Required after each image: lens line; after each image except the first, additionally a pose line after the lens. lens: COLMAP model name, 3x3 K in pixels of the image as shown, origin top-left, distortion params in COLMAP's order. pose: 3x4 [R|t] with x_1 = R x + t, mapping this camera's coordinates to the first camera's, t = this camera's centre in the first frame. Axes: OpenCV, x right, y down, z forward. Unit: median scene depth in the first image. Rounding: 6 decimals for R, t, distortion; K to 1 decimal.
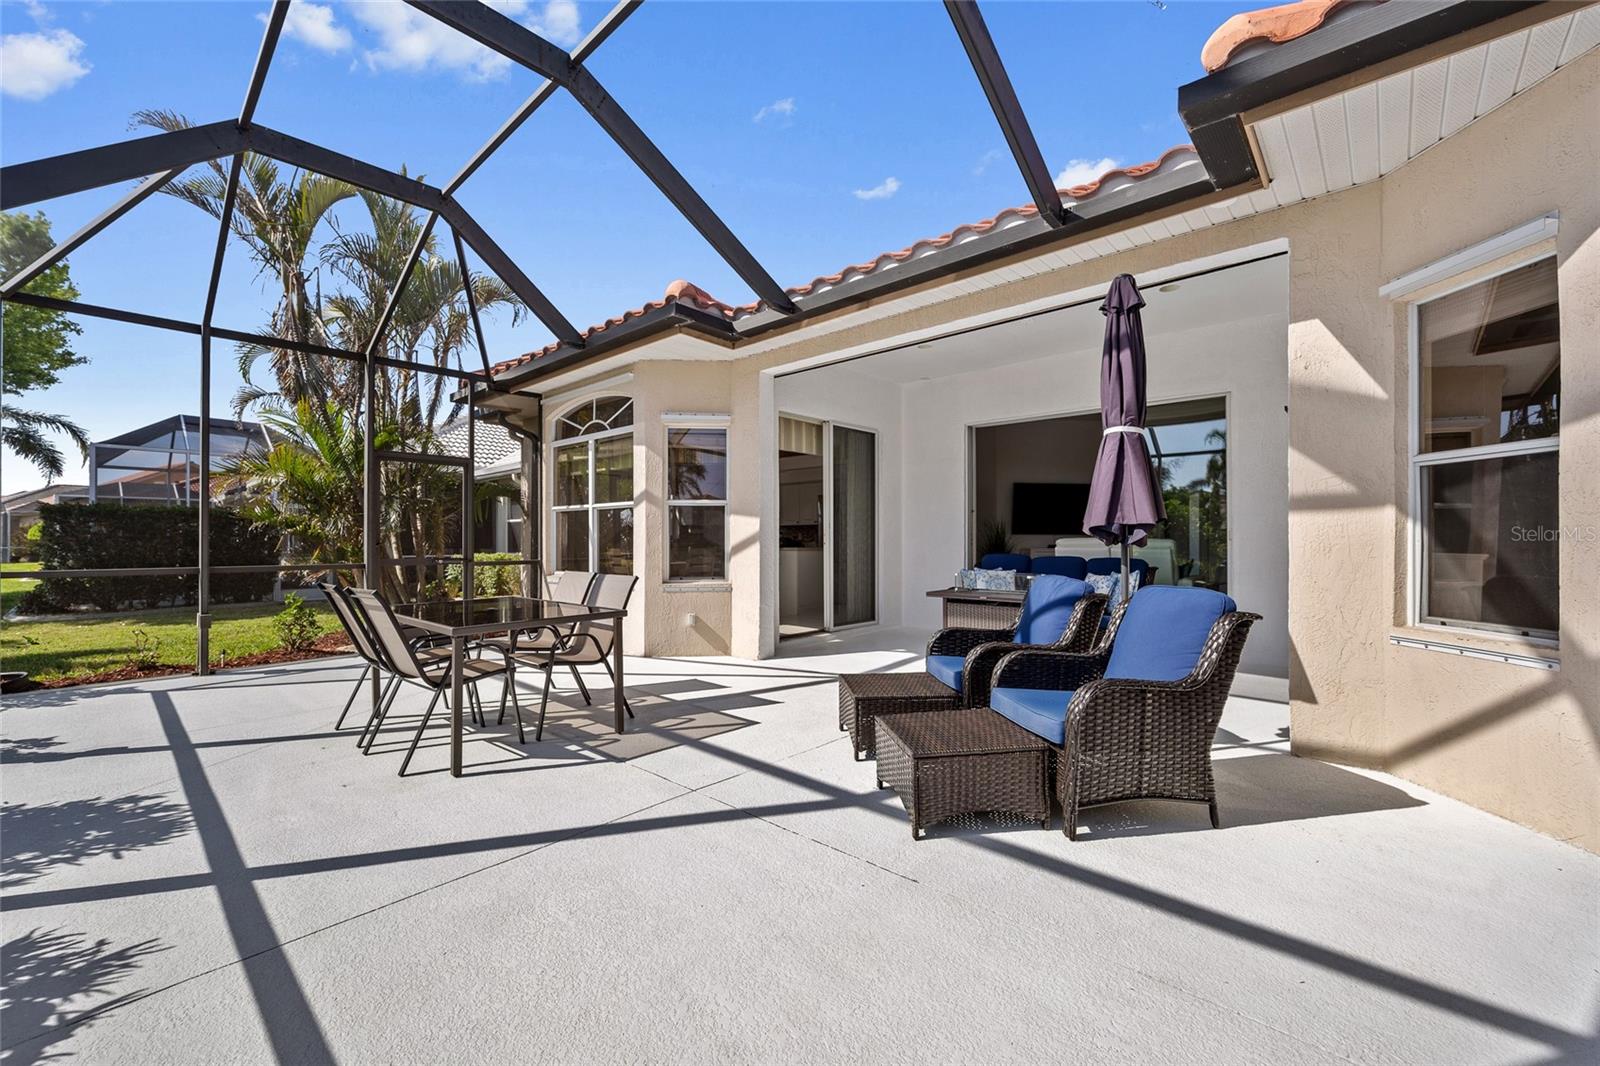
lens RADIAL K [[642.1, 0, 792.1], [0, 642.1, 534.9], [0, 0, 1]] dist [-0.007491, 0.002483]
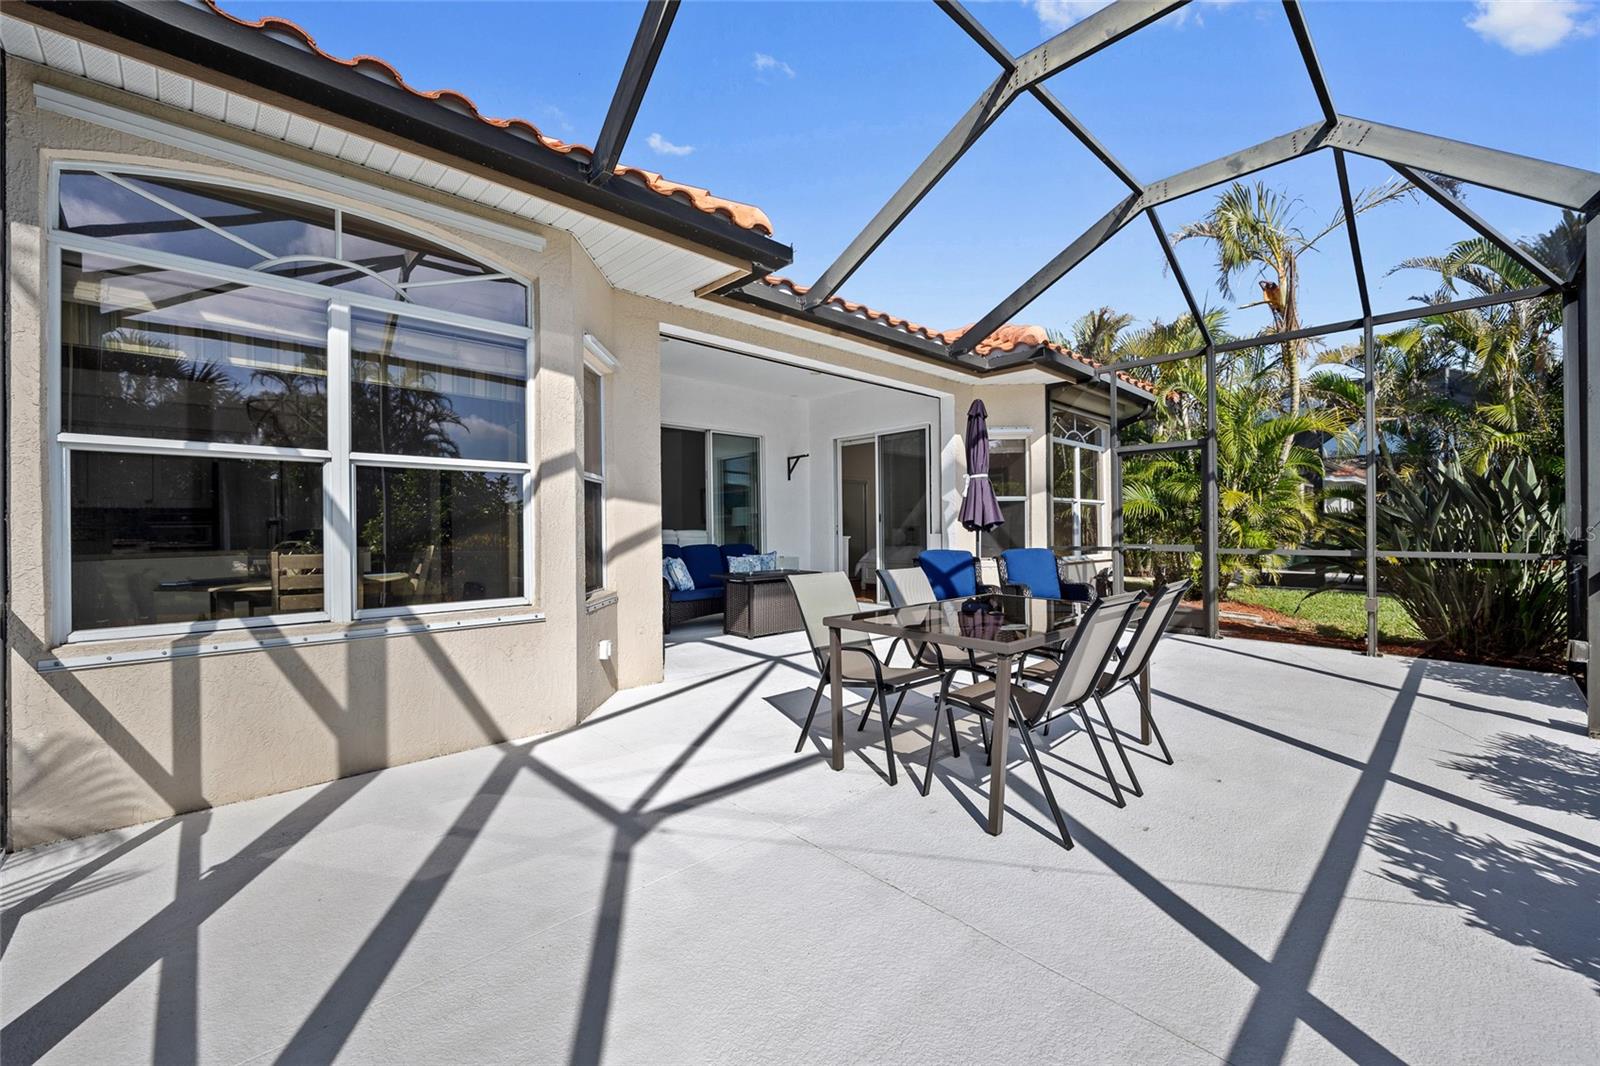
lens RADIAL K [[642.1, 0, 790.4], [0, 642.1, 530.8], [0, 0, 1]] dist [-0.007491, 0.002483]
pose [[0.076899, -0.001687, 0.997037, -1.874807], [-0.001347, 0.999997, 0.001796, 0.013626], [-0.997038, -0.001481, 0.076897, 1.721126]]
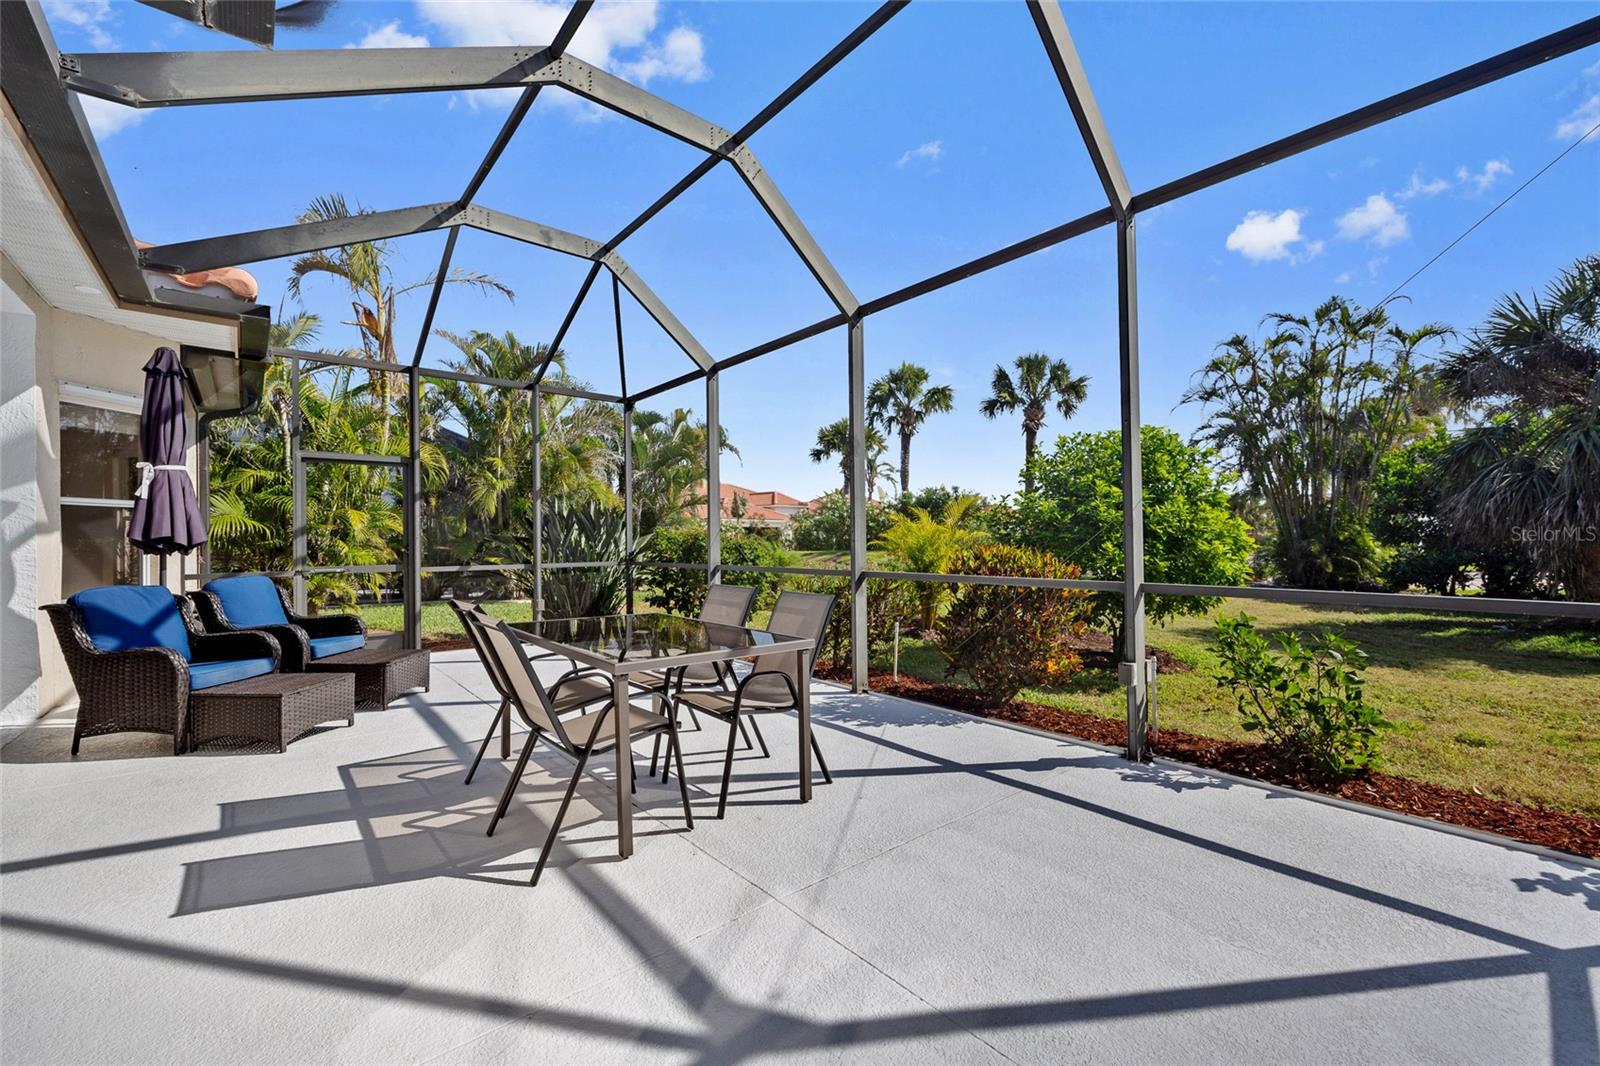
lens RADIAL K [[642.1, 0, 802.2], [0, 642.1, 539.0], [0, 0, 1]] dist [-0.007491, 0.002483]
pose [[-0.992992, 0.010153, 0.117745, -1.098937], [0.008916, 0.999899, -0.011025, 0.012596], [-0.117845, -0.009898, -0.992983, 2.558781]]
